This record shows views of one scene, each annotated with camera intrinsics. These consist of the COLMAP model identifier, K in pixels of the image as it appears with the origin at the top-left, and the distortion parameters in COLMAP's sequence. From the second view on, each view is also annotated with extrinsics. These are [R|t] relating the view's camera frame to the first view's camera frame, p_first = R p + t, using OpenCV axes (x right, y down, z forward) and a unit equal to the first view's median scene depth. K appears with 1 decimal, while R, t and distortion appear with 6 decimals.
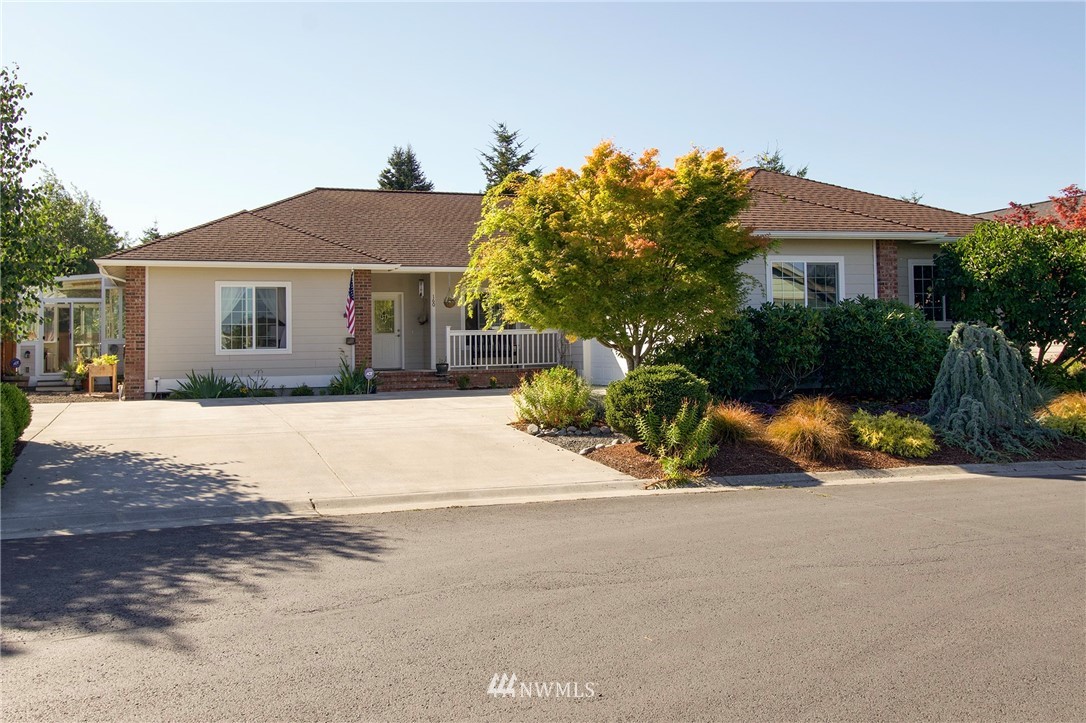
lens RADIAL K [[881.5, 0, 543.0], [0, 881.5, 361.5], [0, 0, 1]] dist [-0.375052, 0.000089]
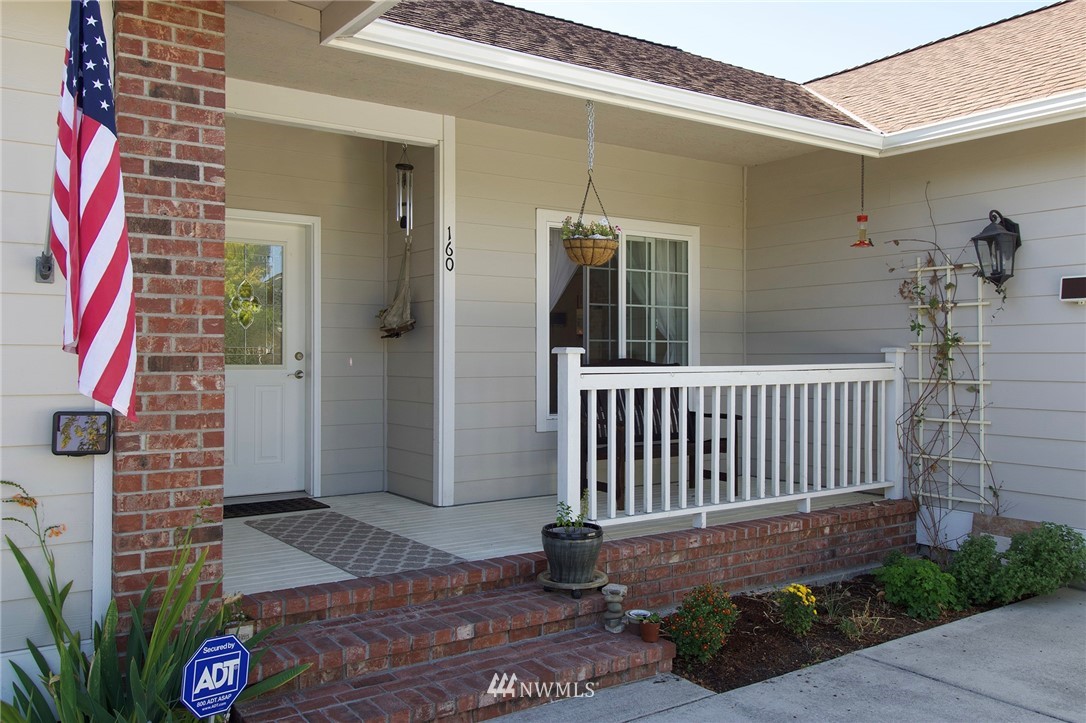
lens RADIAL K [[907.8, 0, 543.7], [0, 907.8, 340.1], [0, 0, 1]] dist [0.029877, -0.008191]
pose [[0.973952, 0.023545, 0.225528, -0.165914], [-0.015936, 0.999243, -0.035498, -0.033607], [-0.226193, 0.030979, 0.973590, 0.758729]]
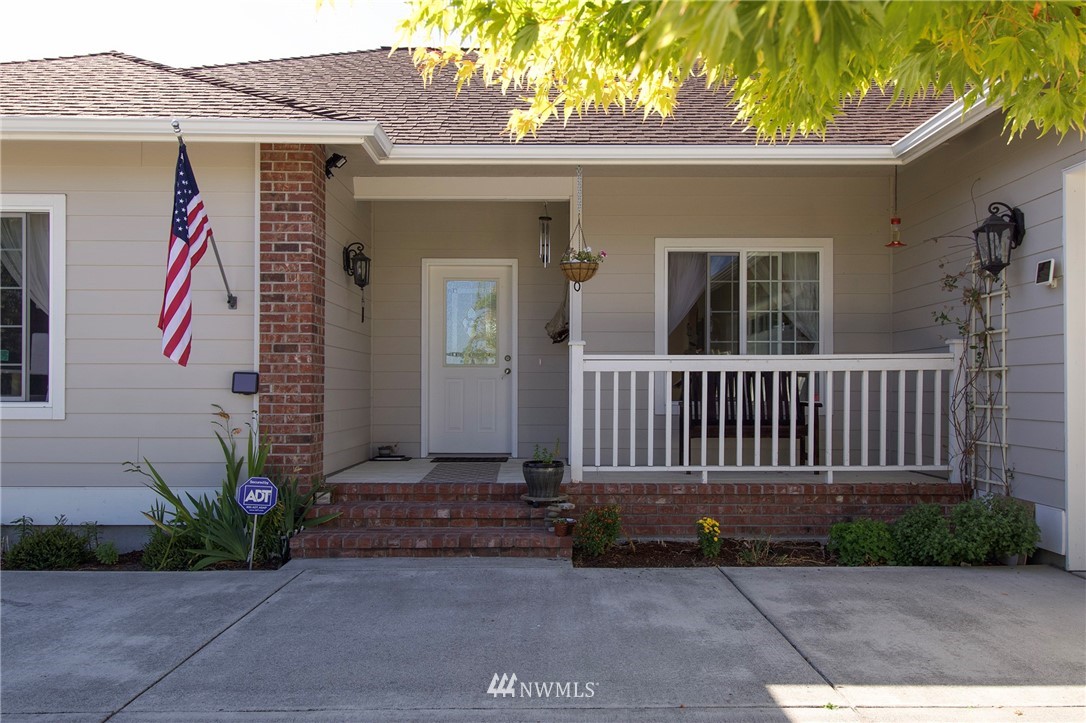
lens RADIAL K [[941.0, 0, 543.0], [0, 941.0, 361.5], [0, 0, 1]] dist [0.044191, 0.000520]
pose [[0.927286, 0.009199, -0.374240, 0.008009], [-0.024703, 0.999023, -0.036652, -0.020067], [0.373537, 0.043232, 0.926607, 0.666741]]
